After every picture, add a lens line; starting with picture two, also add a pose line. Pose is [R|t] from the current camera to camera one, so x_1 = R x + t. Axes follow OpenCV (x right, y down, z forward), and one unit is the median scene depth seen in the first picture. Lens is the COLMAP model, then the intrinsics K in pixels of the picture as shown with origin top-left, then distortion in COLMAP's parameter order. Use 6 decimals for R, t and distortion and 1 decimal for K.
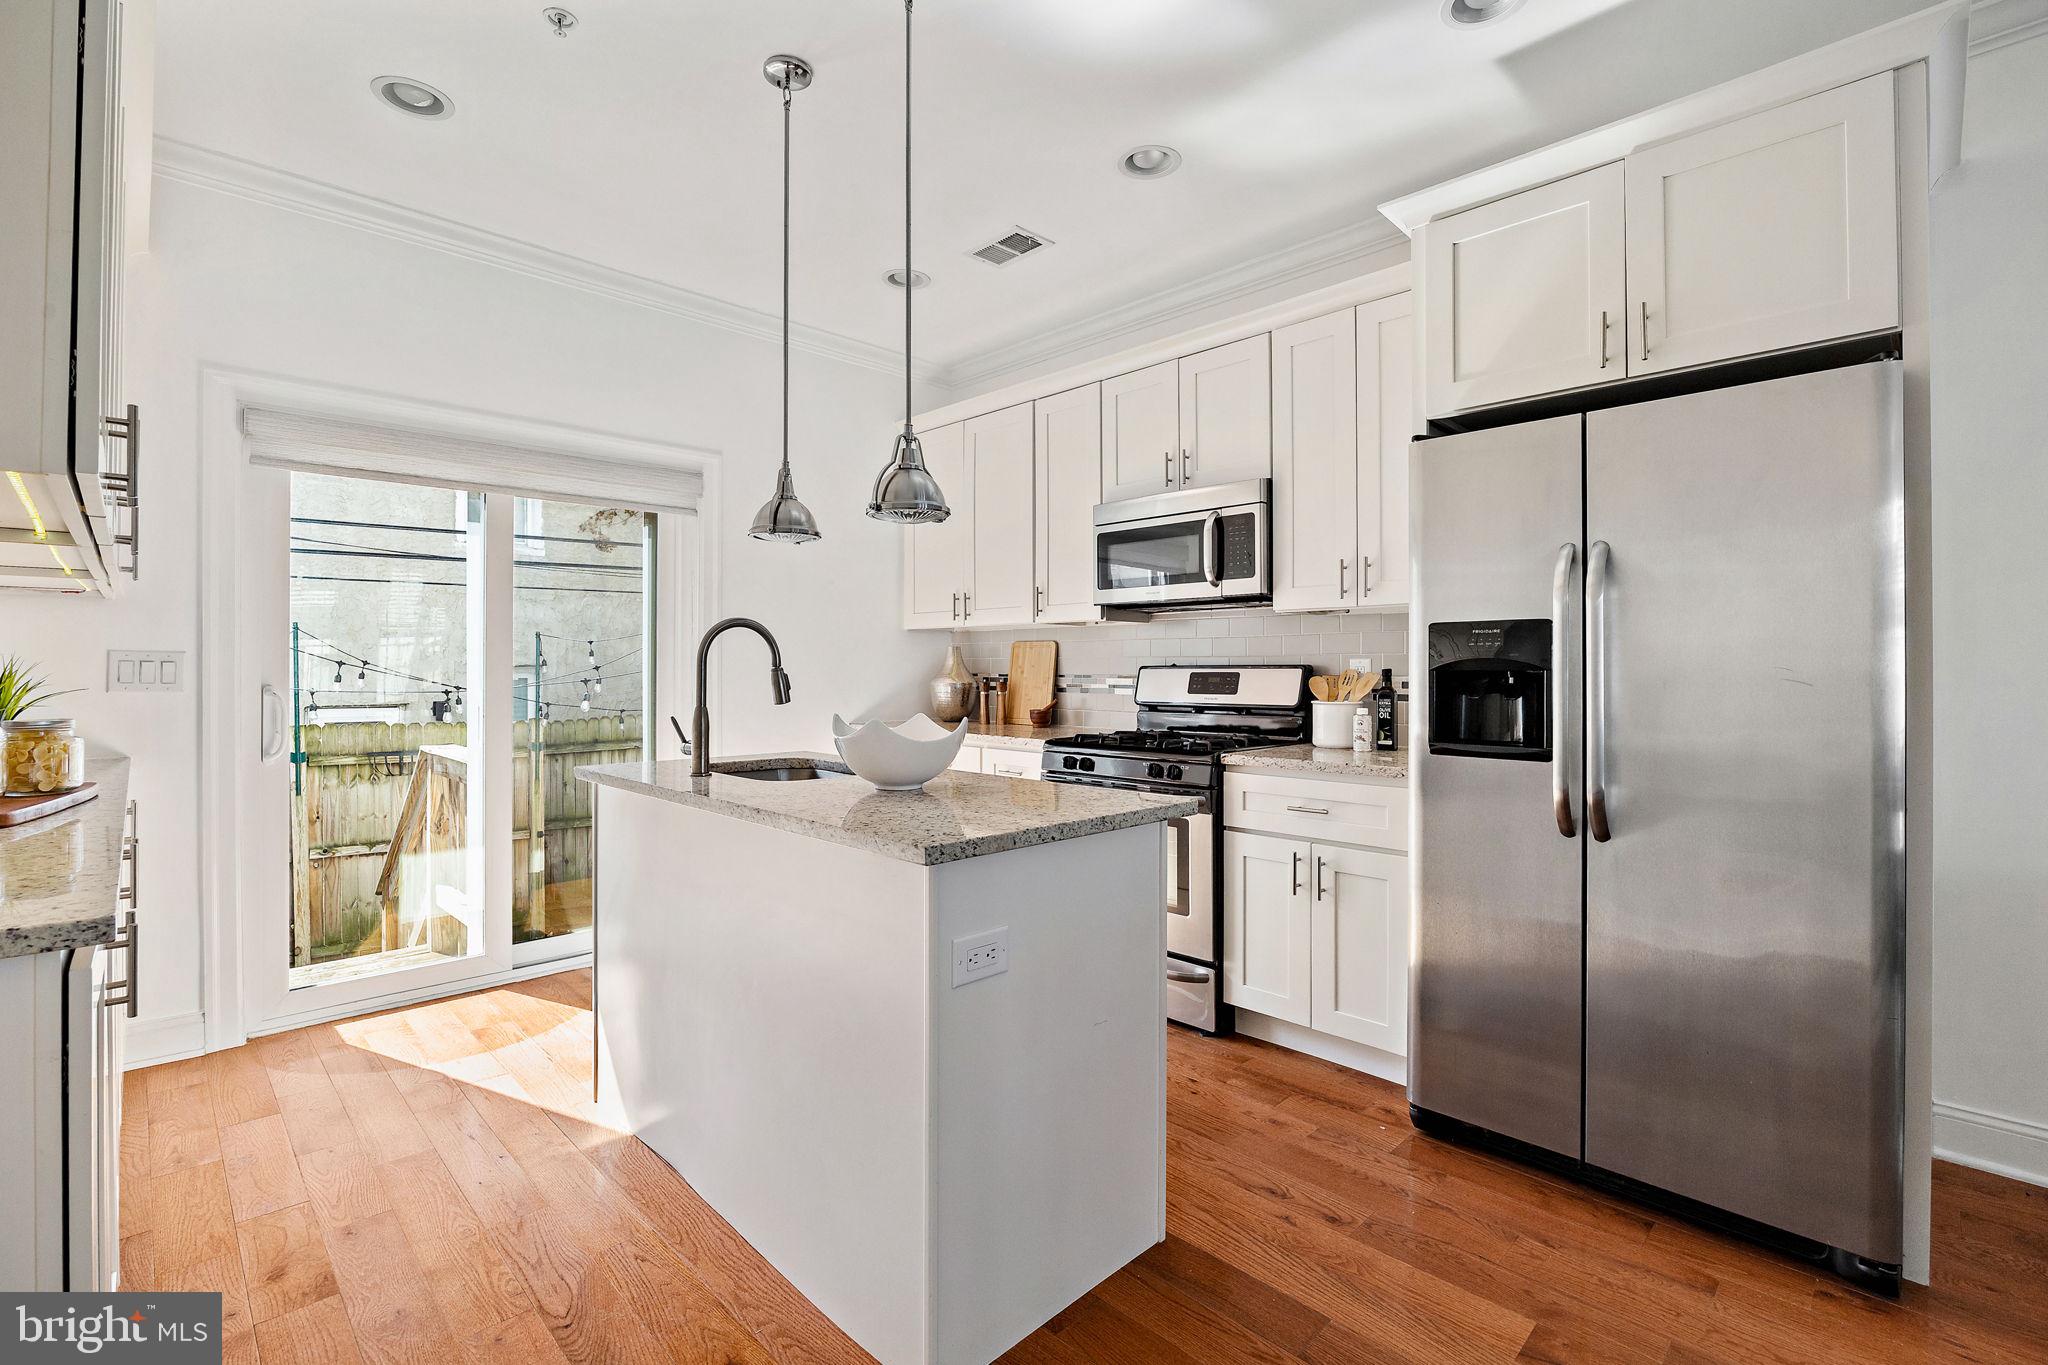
lens RADIAL K [[914.3, 0, 1047.8], [0, 914.3, 661.0], [0, 0, 1]] dist [-0.014474, -0.000133]
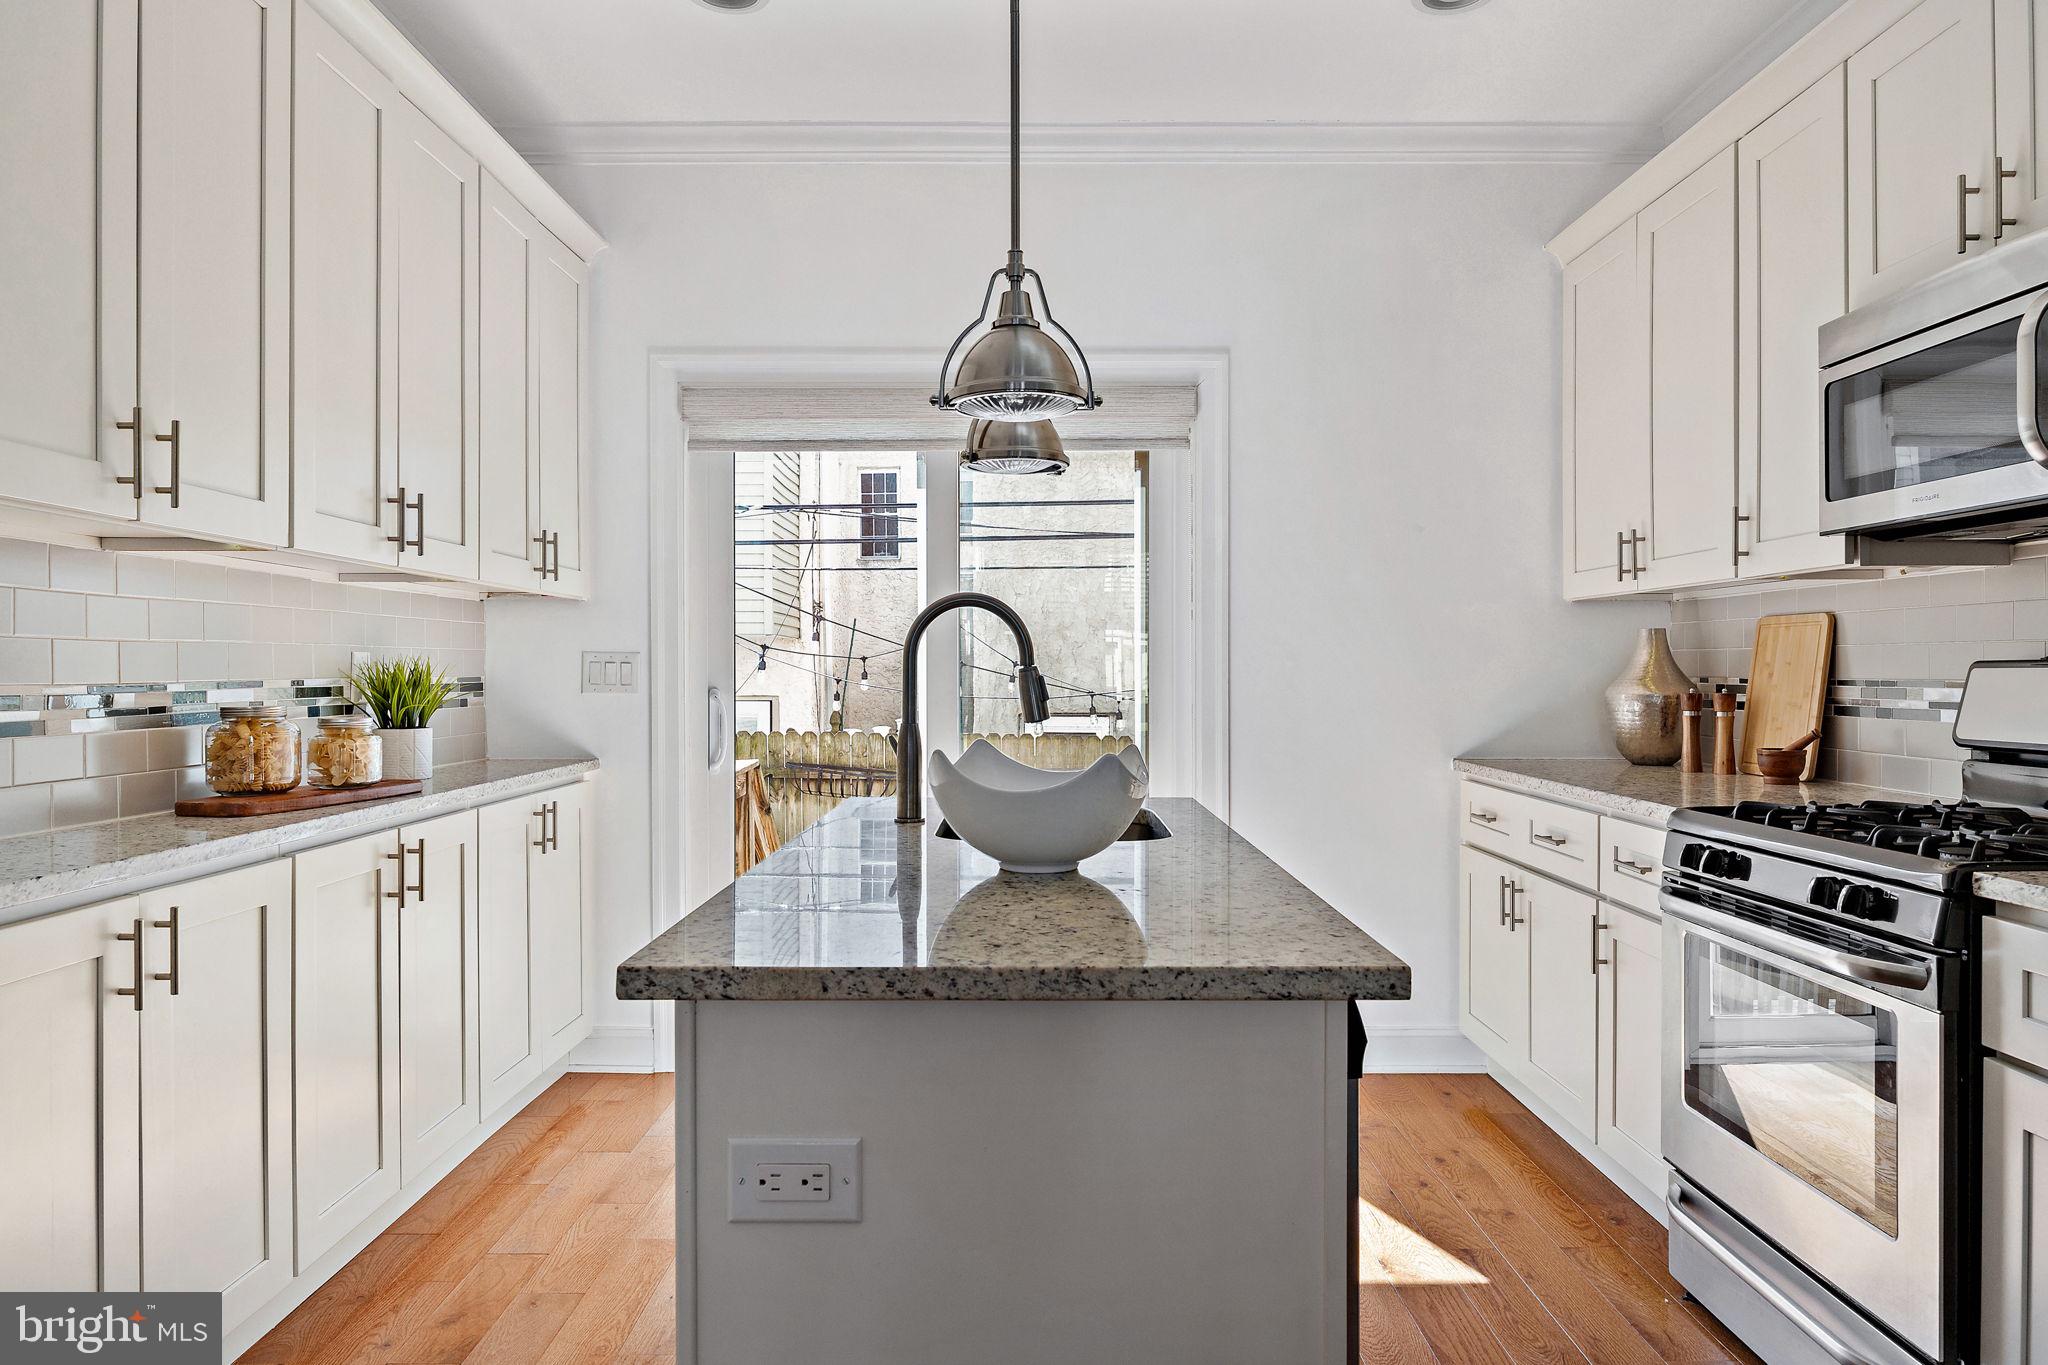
lens RADIAL K [[1312.4, 0, 1027.5], [0, 1312.4, 671.4], [0, 0, 1]] dist [-0.003869, -0.001289]
pose [[0.704706, -0.000680, -0.709499, 0.245742], [0.006779, 0.999960, 0.005775, 0.003635], [0.709467, -0.008880, 0.704682, 0.223358]]
